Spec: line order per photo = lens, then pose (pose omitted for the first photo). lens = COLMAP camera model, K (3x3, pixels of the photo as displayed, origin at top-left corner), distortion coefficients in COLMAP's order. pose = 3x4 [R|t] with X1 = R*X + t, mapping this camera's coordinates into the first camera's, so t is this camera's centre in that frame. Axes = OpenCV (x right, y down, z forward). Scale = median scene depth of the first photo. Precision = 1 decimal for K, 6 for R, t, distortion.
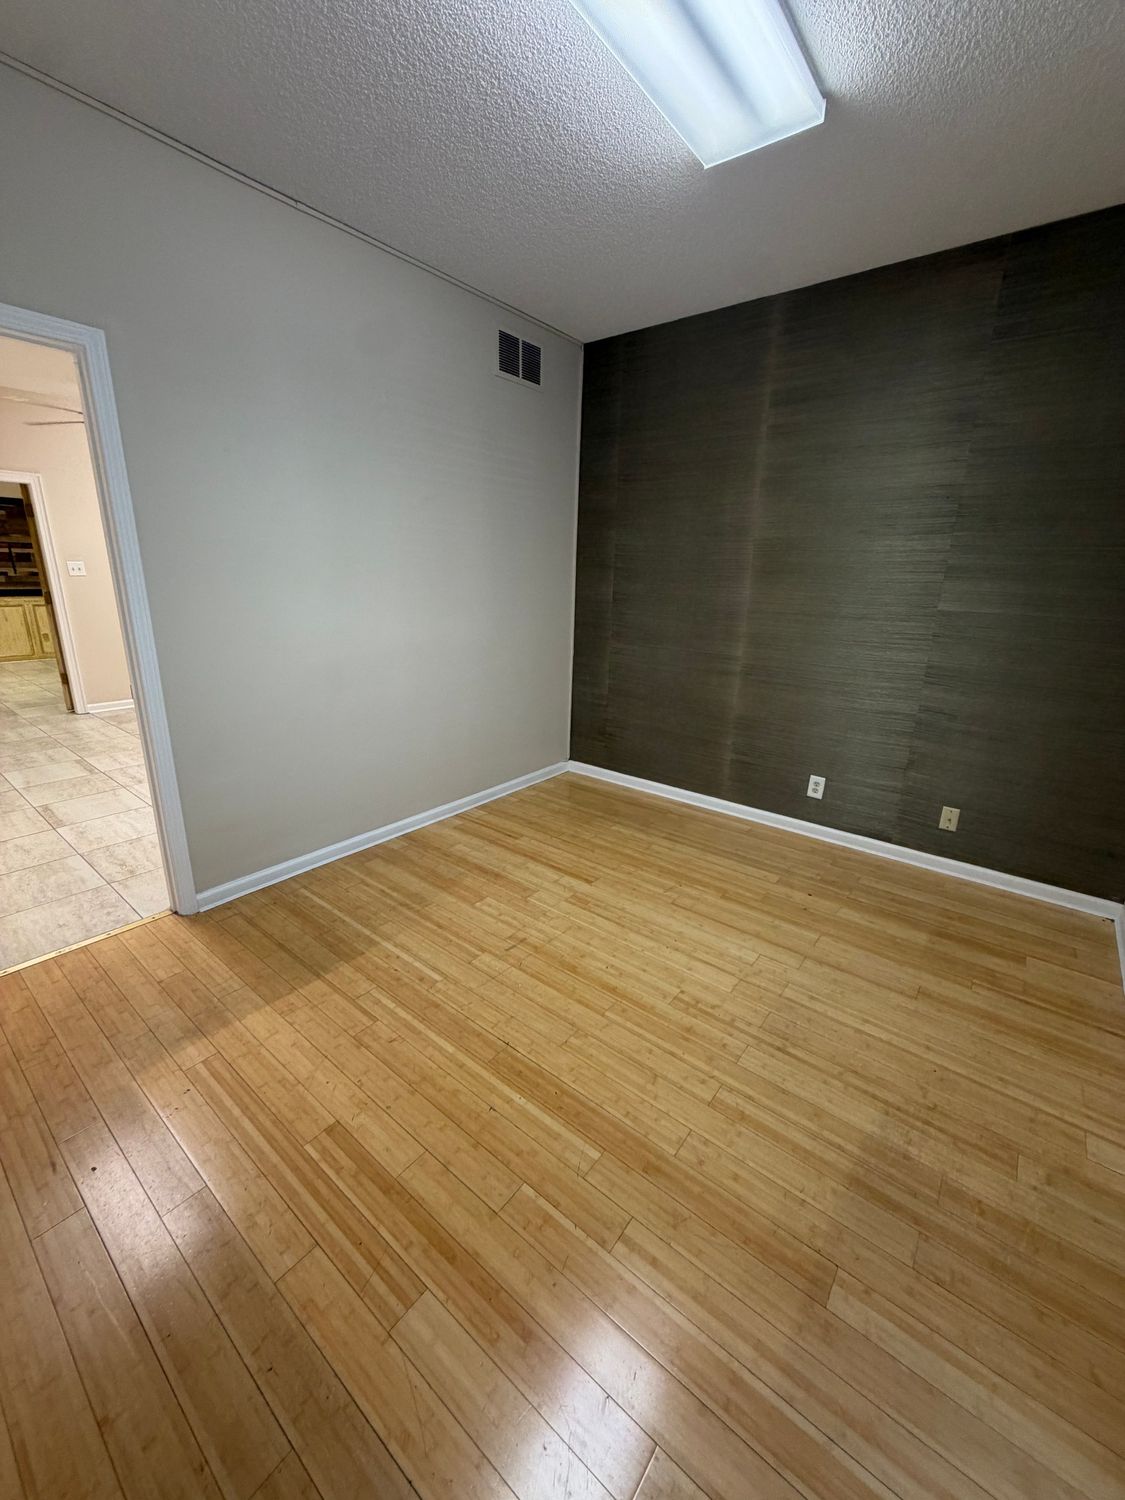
lens RADIAL K [[594.0, 0, 569.9], [0, 594.0, 750.6], [0, 0, 1]] dist [0.000395, 0.000244]
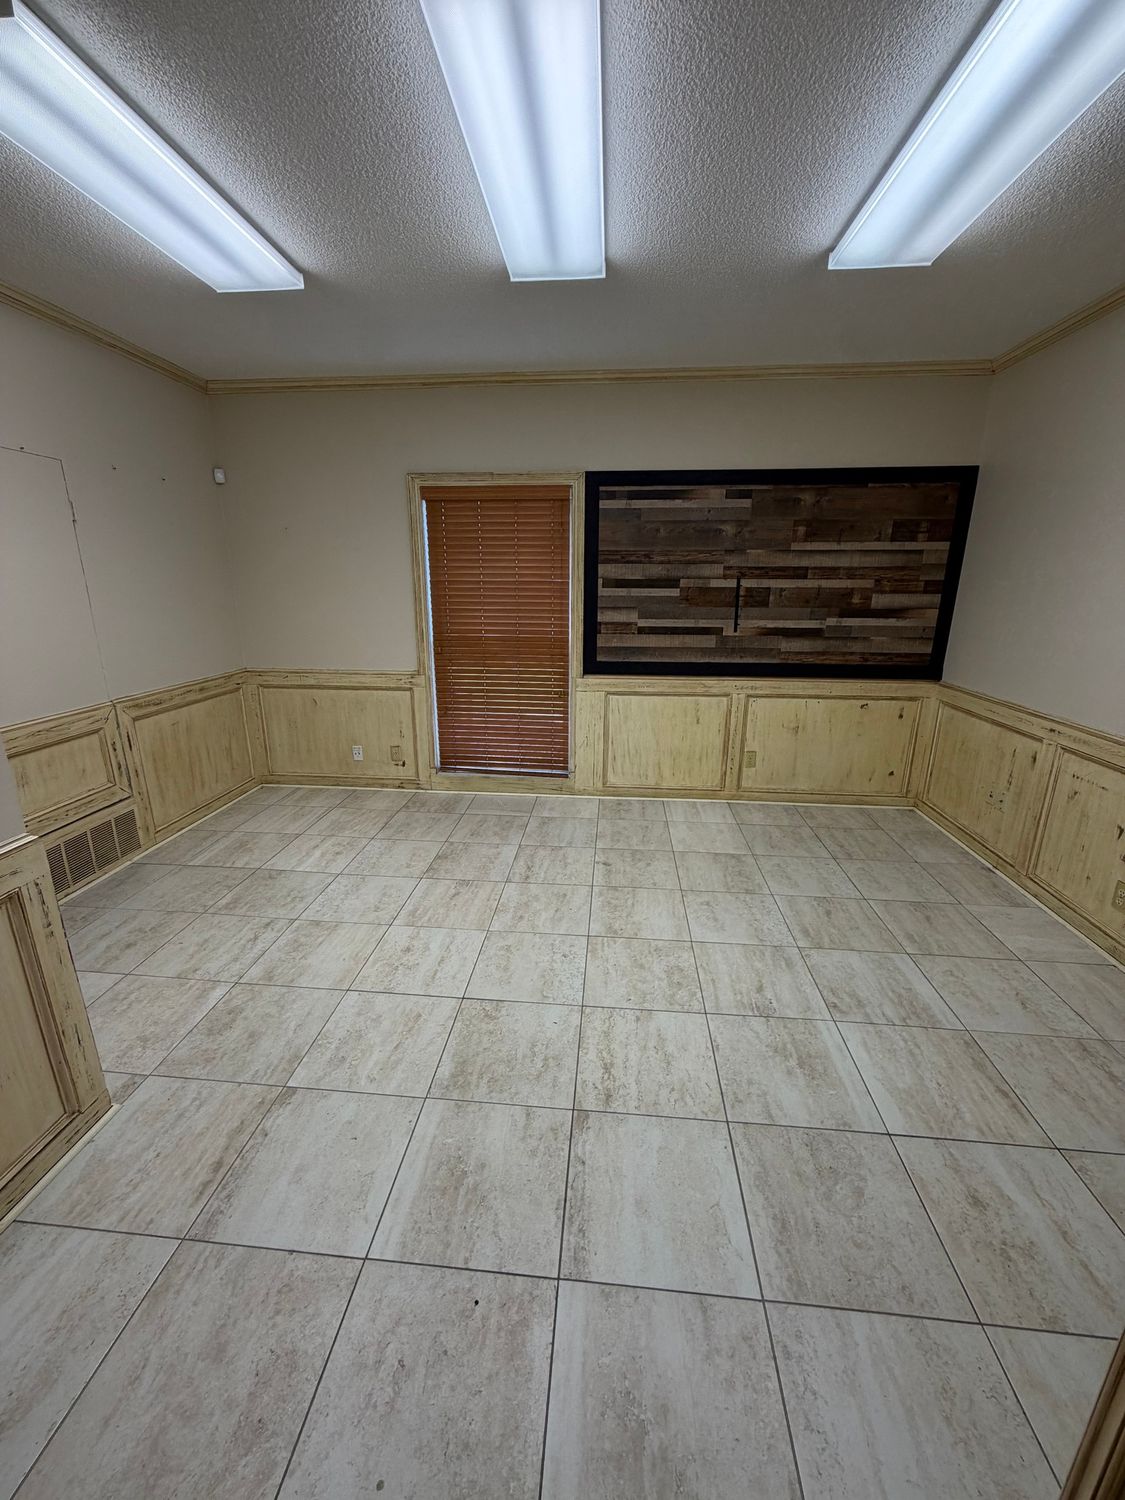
lens RADIAL K [[594.0, 0, 558.2], [0, 594.0, 748.8], [0, 0, 1]] dist [0.000395, 0.000244]
pose [[0.559386, 0.200898, -0.804194, -0.968564], [-0.222848, 0.970915, 0.087537, -0.343909], [0.798390, 0.130246, 0.587886, 0.982137]]
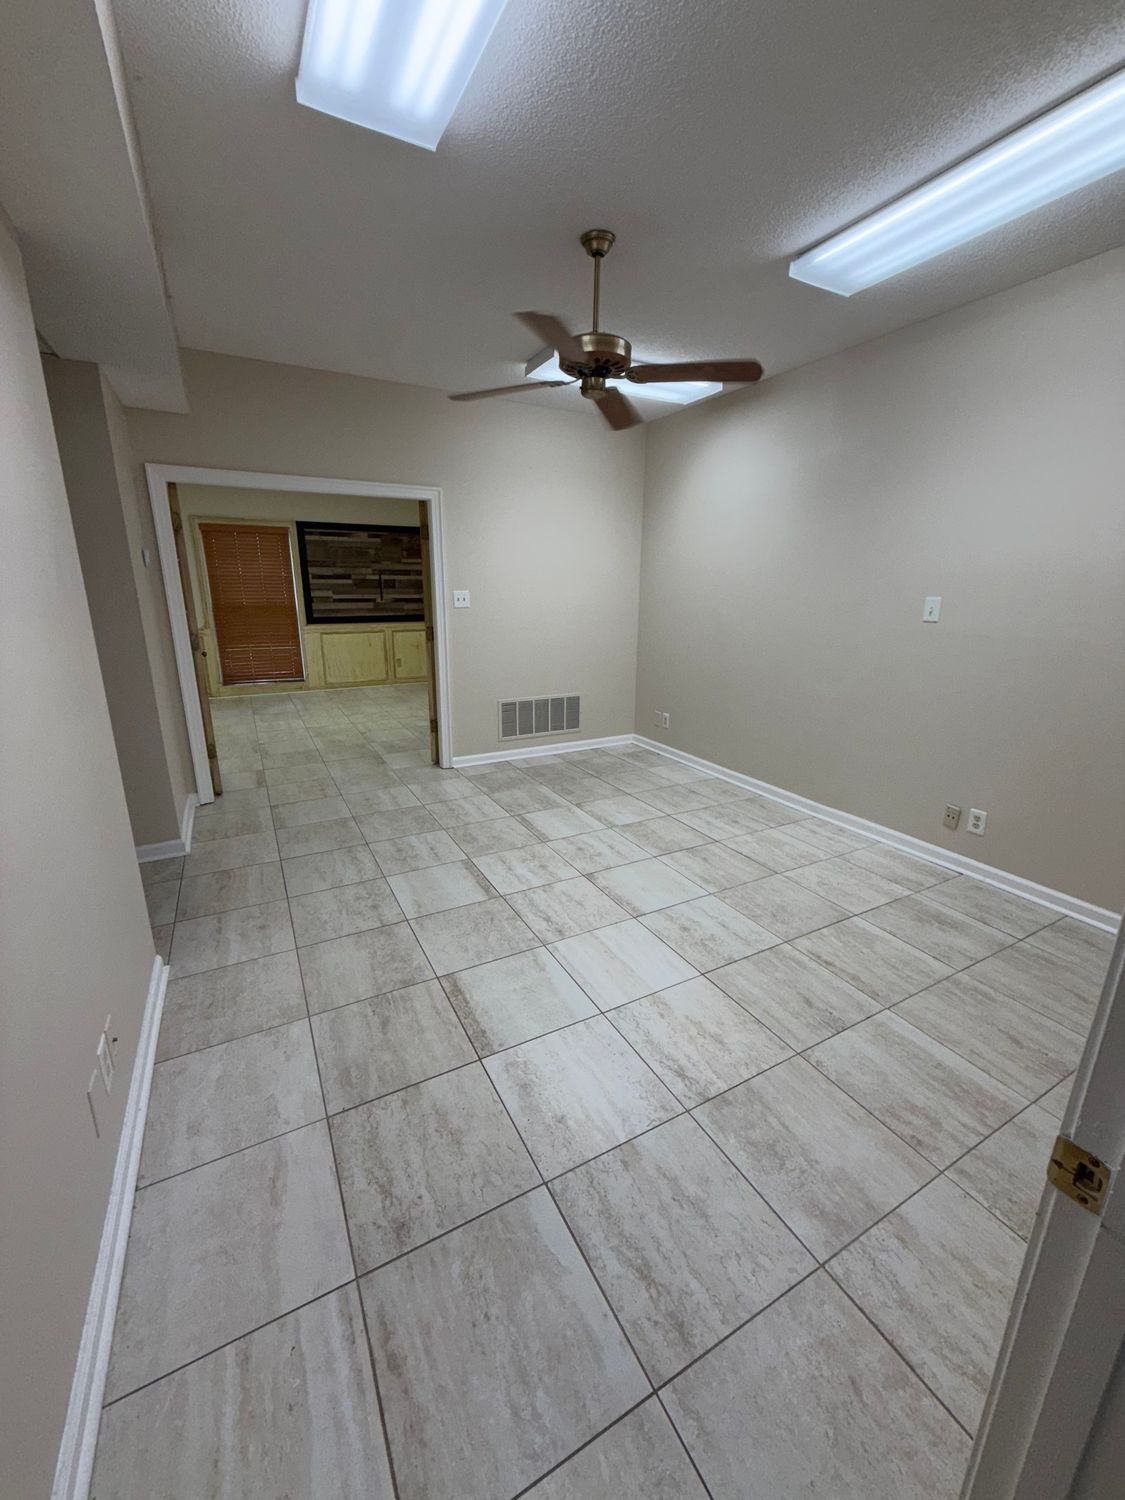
lens RADIAL K [[594.0, 0, 556.7], [0, 594.0, 745.2], [0, 0, 1]] dist [0.000395, 0.000244]
pose [[0.916178, 0.083008, -0.392081, -0.388328], [-0.094304, 0.995497, -0.009602, -0.111809], [0.389518, 0.045772, 0.919881, 0.314996]]
